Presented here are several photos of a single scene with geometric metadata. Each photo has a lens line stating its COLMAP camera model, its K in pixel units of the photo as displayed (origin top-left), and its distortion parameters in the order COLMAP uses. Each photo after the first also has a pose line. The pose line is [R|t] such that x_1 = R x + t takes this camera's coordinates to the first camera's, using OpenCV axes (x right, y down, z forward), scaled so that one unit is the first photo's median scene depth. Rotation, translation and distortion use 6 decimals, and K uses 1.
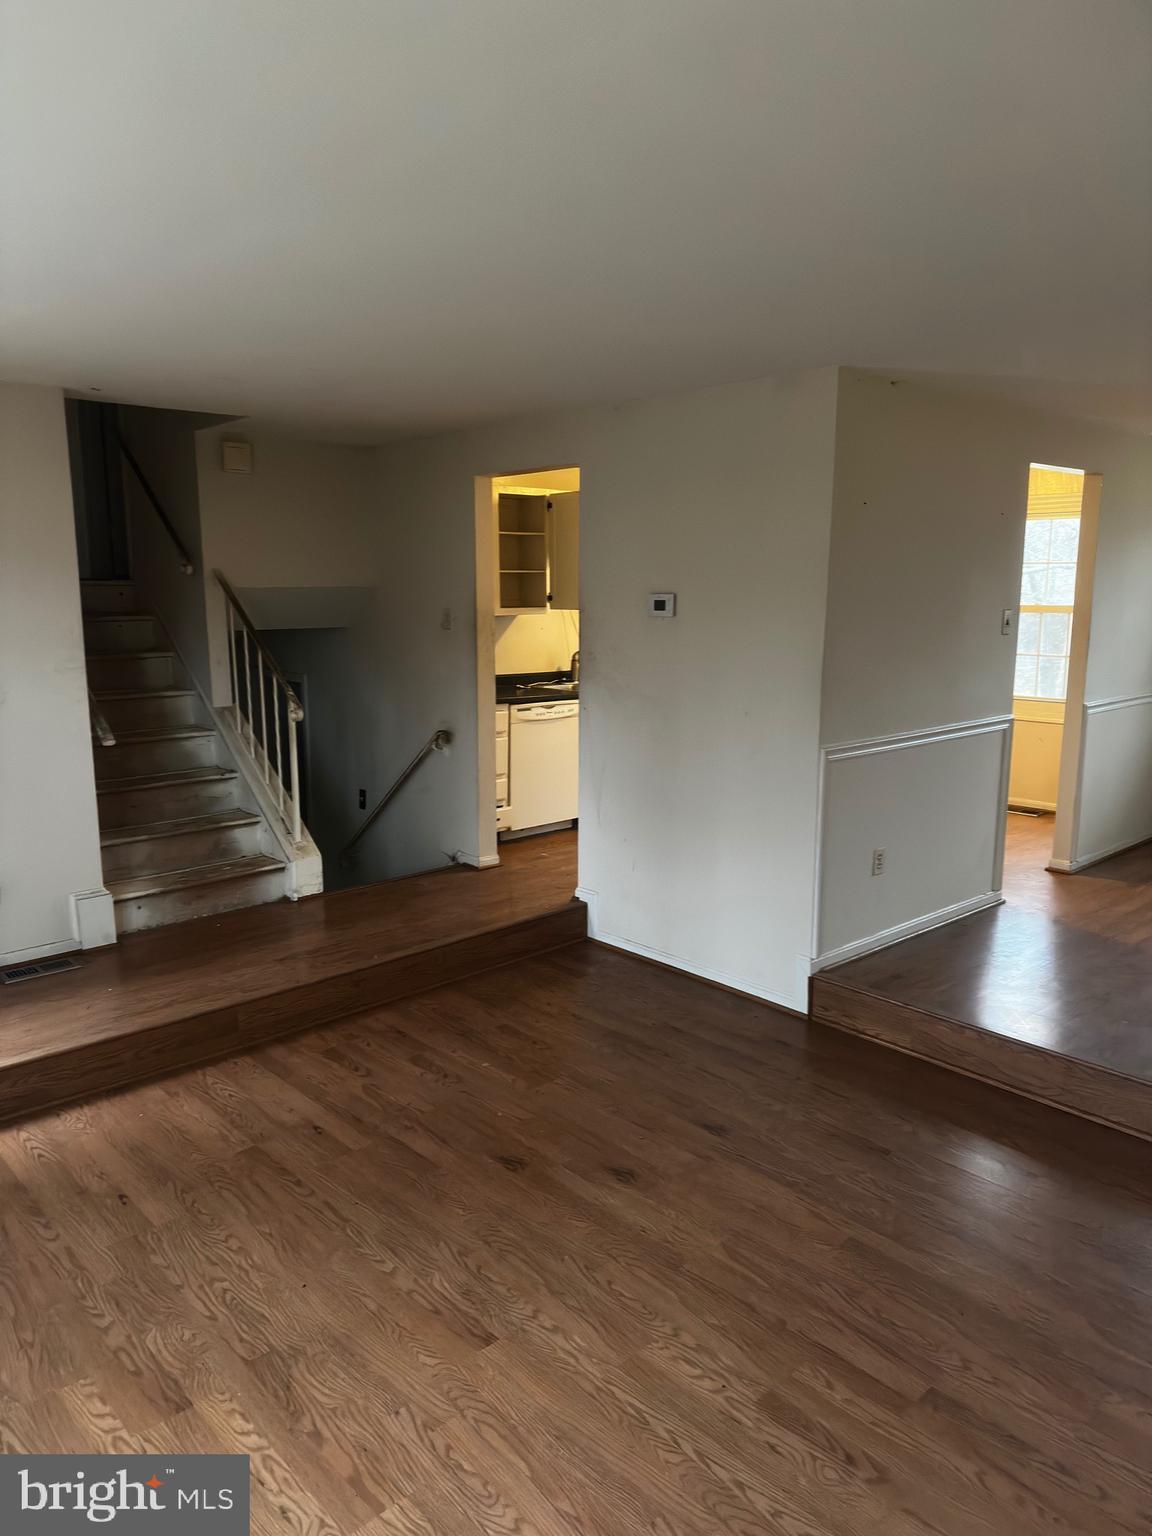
lens RADIAL K [[1092.4, 0, 575.6], [0, 1092.4, 767.0], [0, 0, 1]] dist [0.029136, -0.031032]
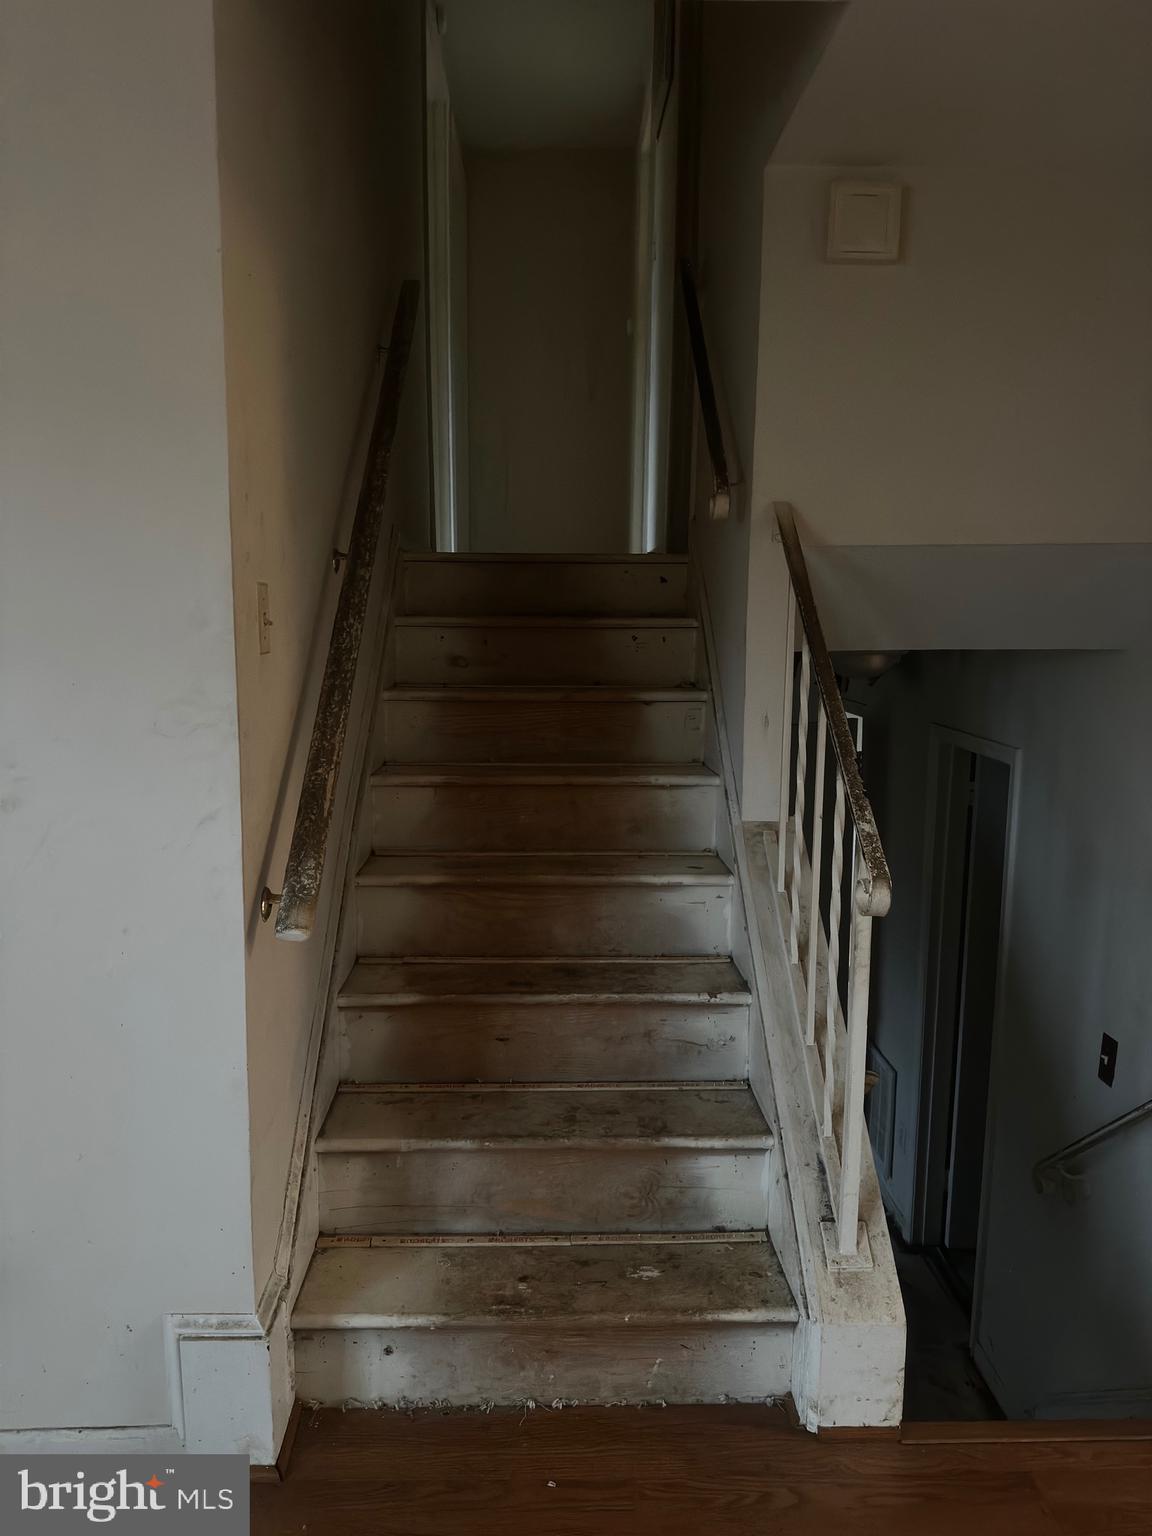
lens RADIAL K [[1092.4, 0, 564.2], [0, 1092.4, 767.4], [0, 0, 1]] dist [0.029136, -0.031032]
pose [[0.752640, 0.093363, -0.651780, -0.107392], [-0.113784, 0.993446, 0.010913, -0.077397], [0.648527, 0.065948, 0.758330, 0.662109]]
